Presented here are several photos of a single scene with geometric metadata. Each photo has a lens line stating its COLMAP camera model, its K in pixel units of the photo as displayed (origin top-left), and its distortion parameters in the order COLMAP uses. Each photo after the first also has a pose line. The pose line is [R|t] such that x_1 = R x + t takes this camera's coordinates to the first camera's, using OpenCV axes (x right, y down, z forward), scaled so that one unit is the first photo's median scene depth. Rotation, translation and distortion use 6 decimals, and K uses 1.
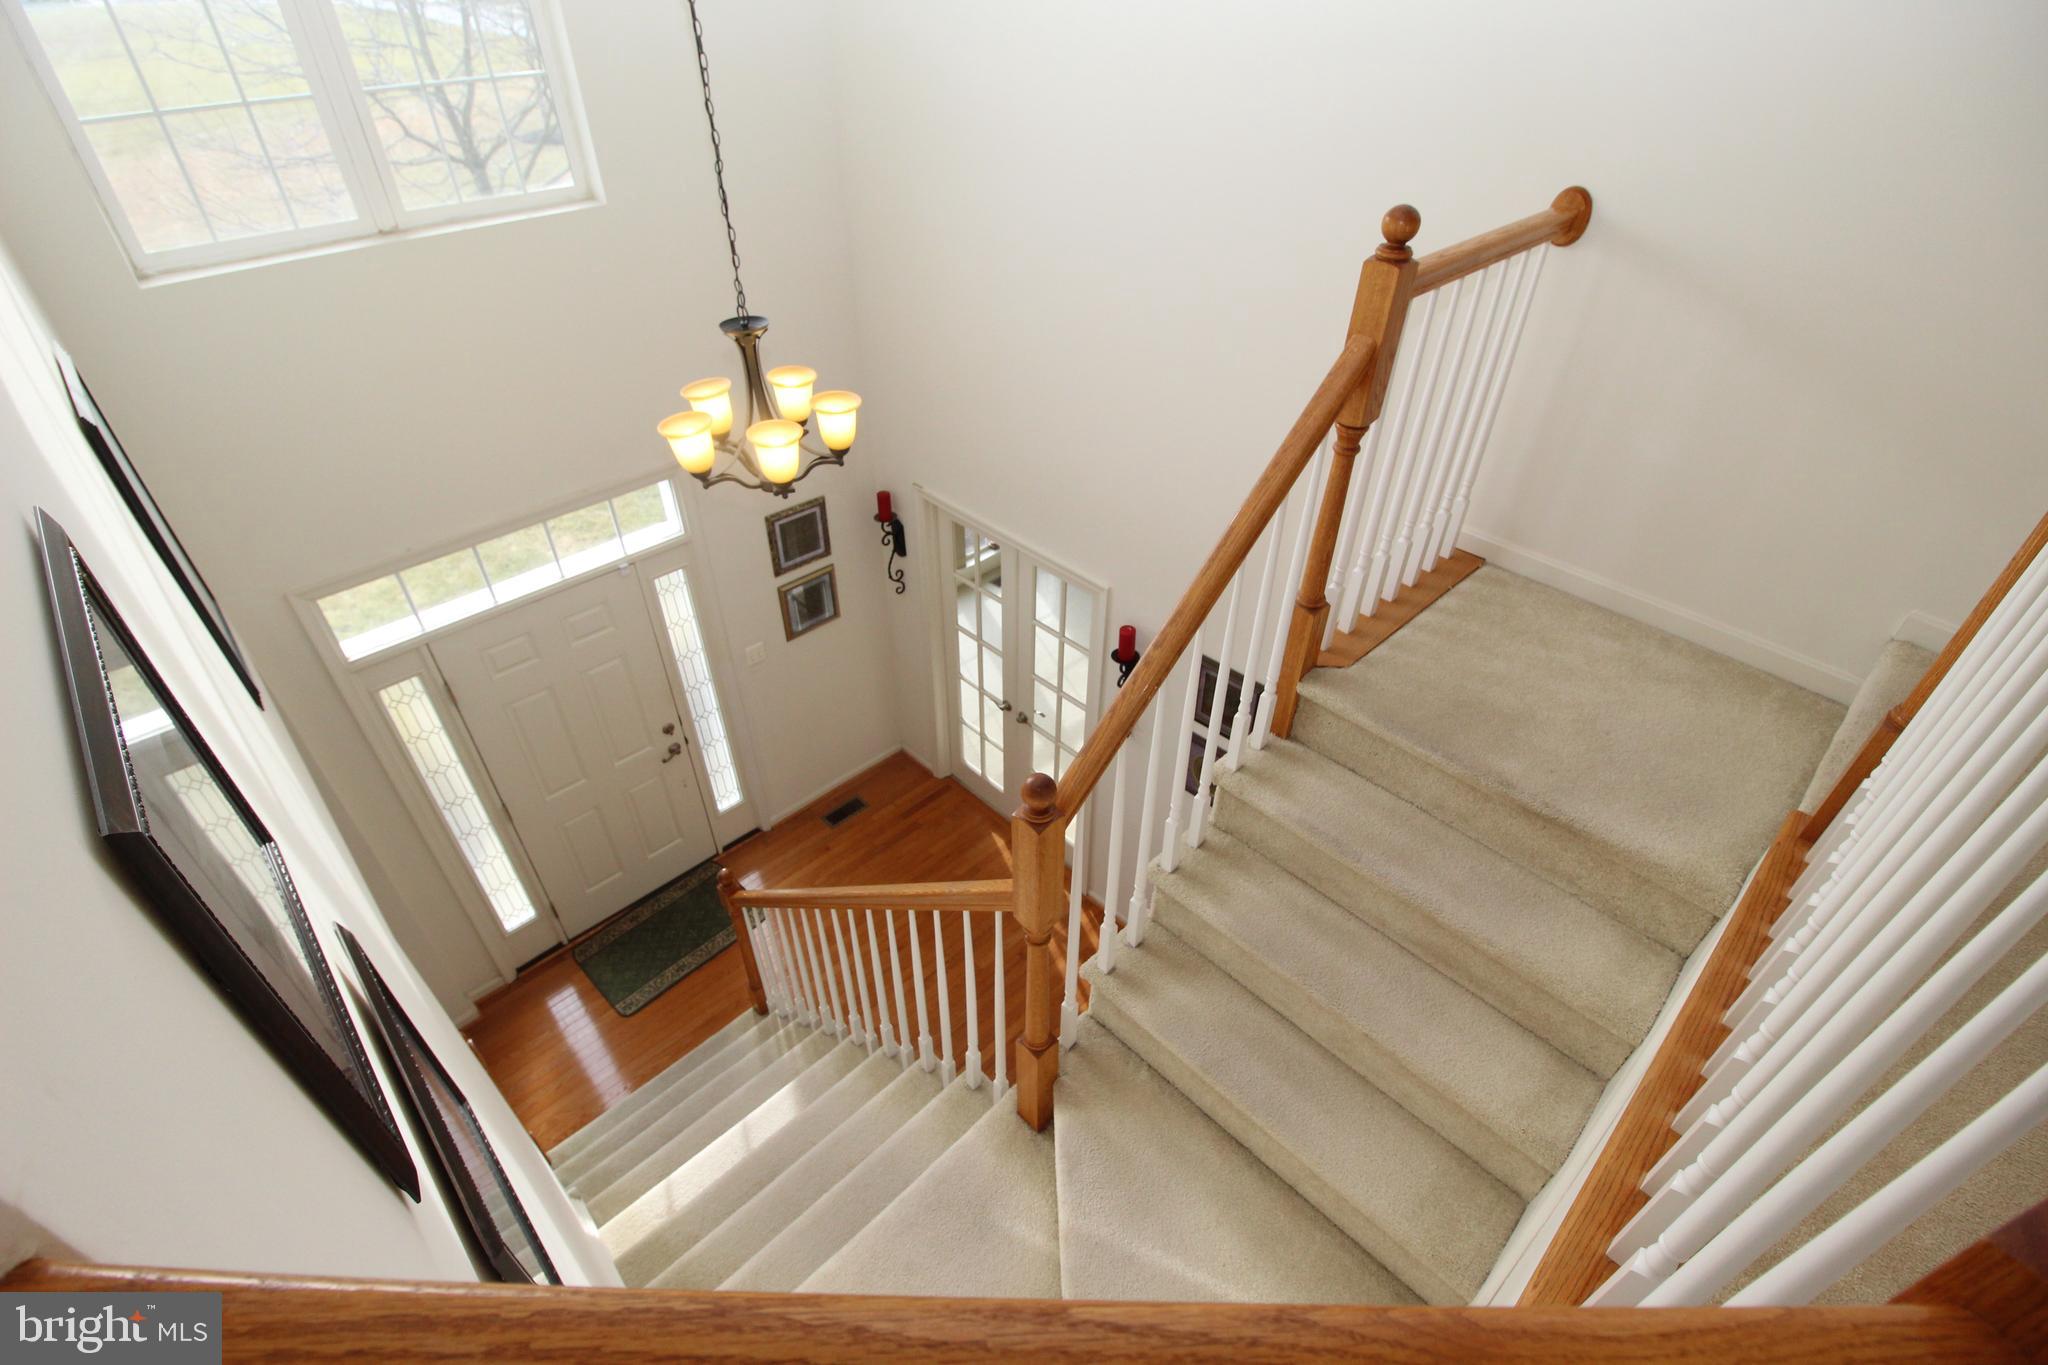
lens RADIAL K [[957.8, 0, 1021.8], [0, 957.8, 677.3], [0, 0, 1]] dist [0.000147, -0.000197]
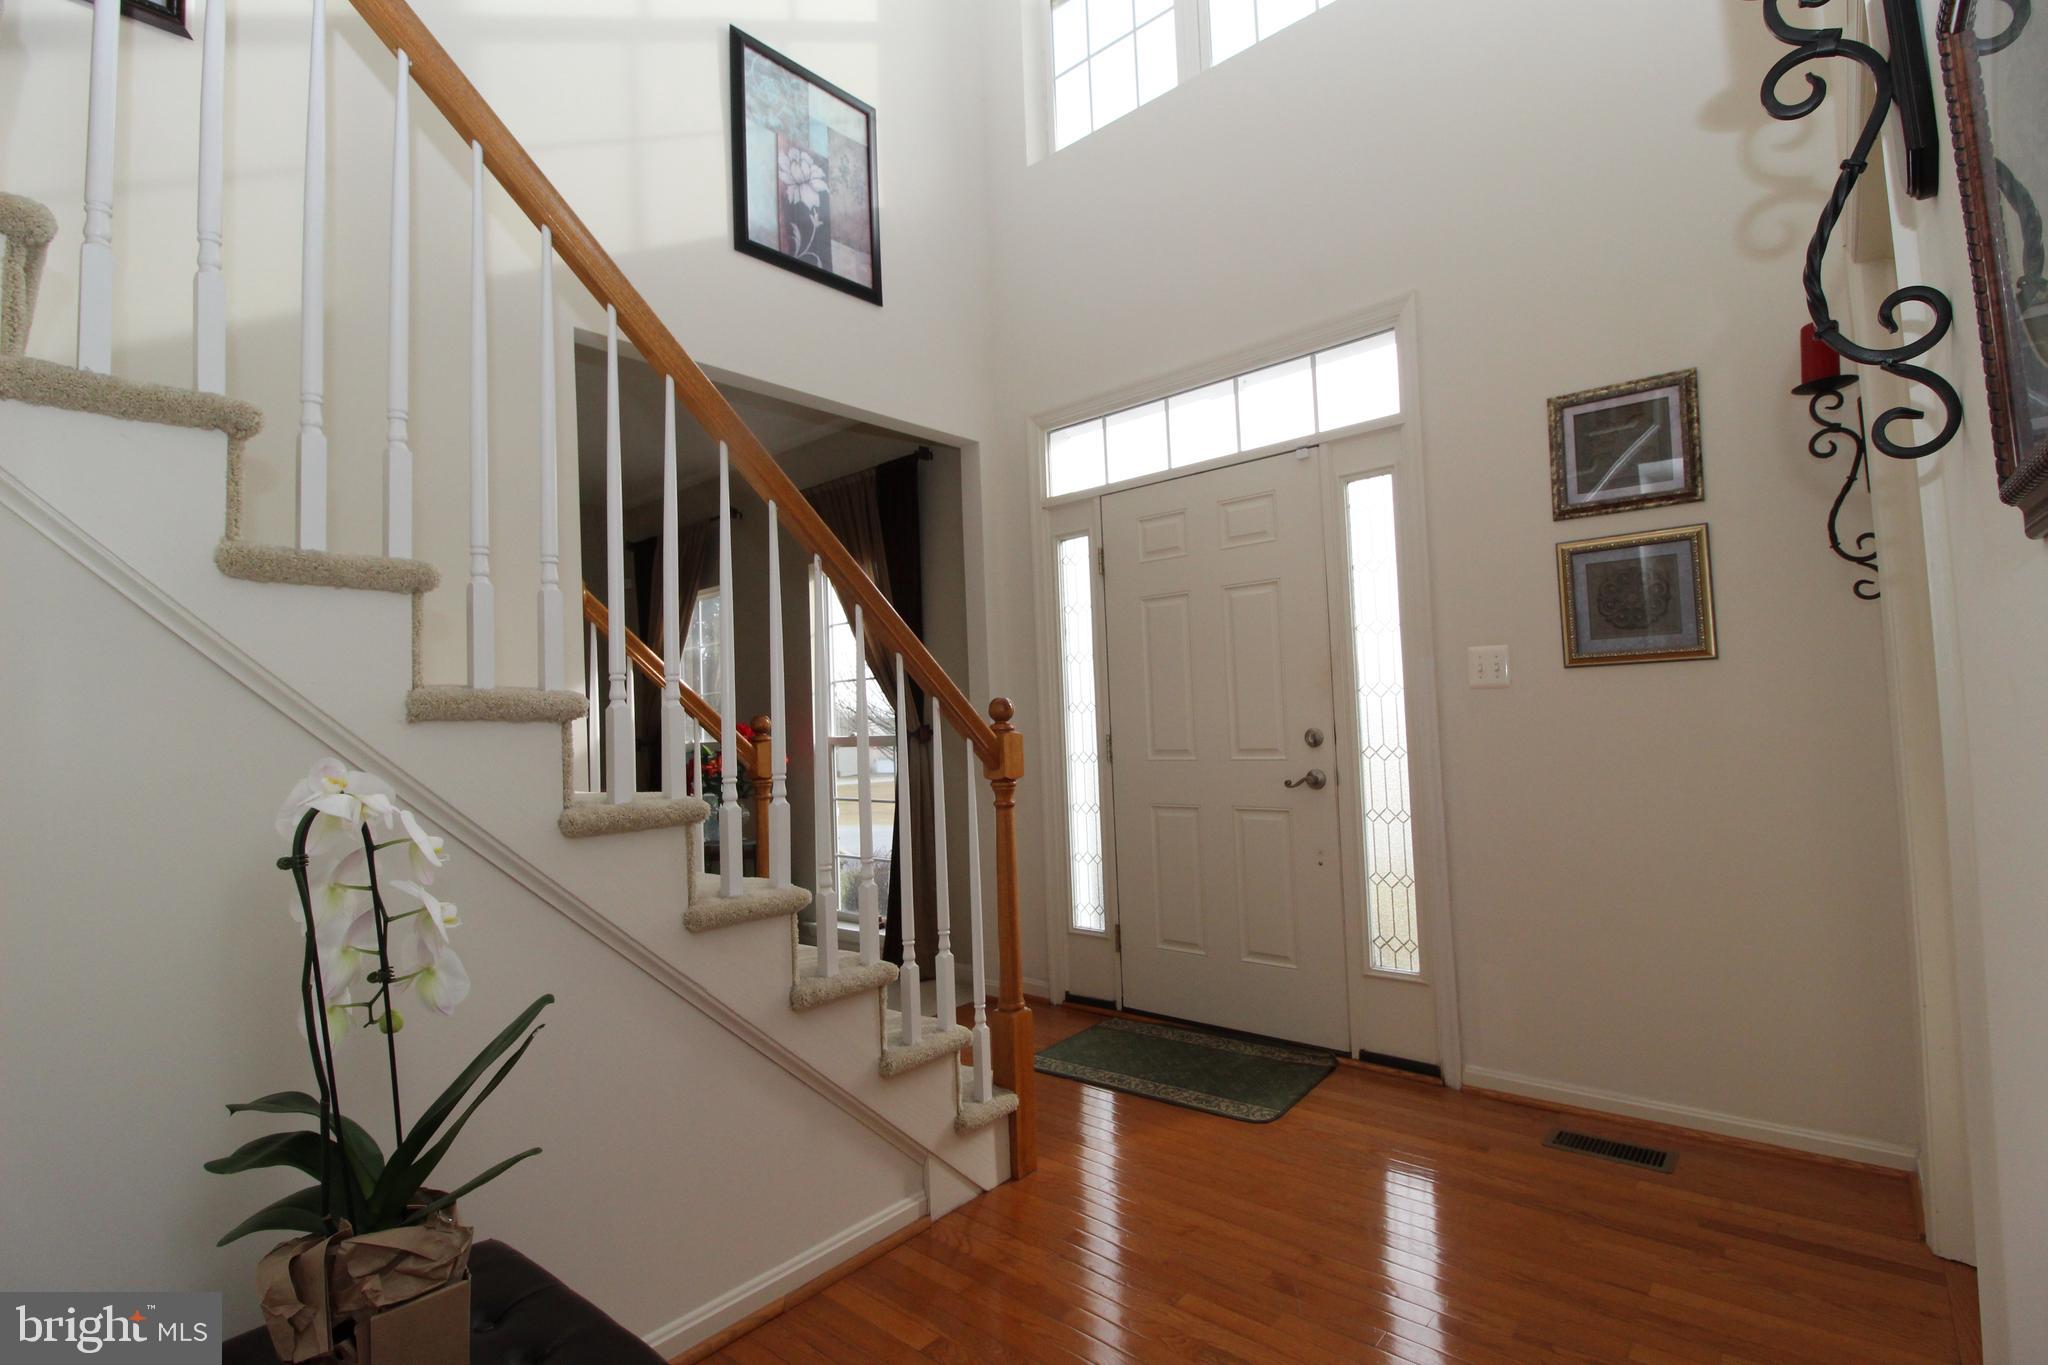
lens RADIAL K [[957.8, 0, 1026.4], [0, 957.8, 682.0], [0, 0, 1]] dist [0.000147, -0.000197]
pose [[0.104467, -0.044063, -0.993552, 0.249079], [-0.591424, 0.800422, -0.097683, 0.199810], [0.799565, 0.597815, 0.057557, 0.783271]]
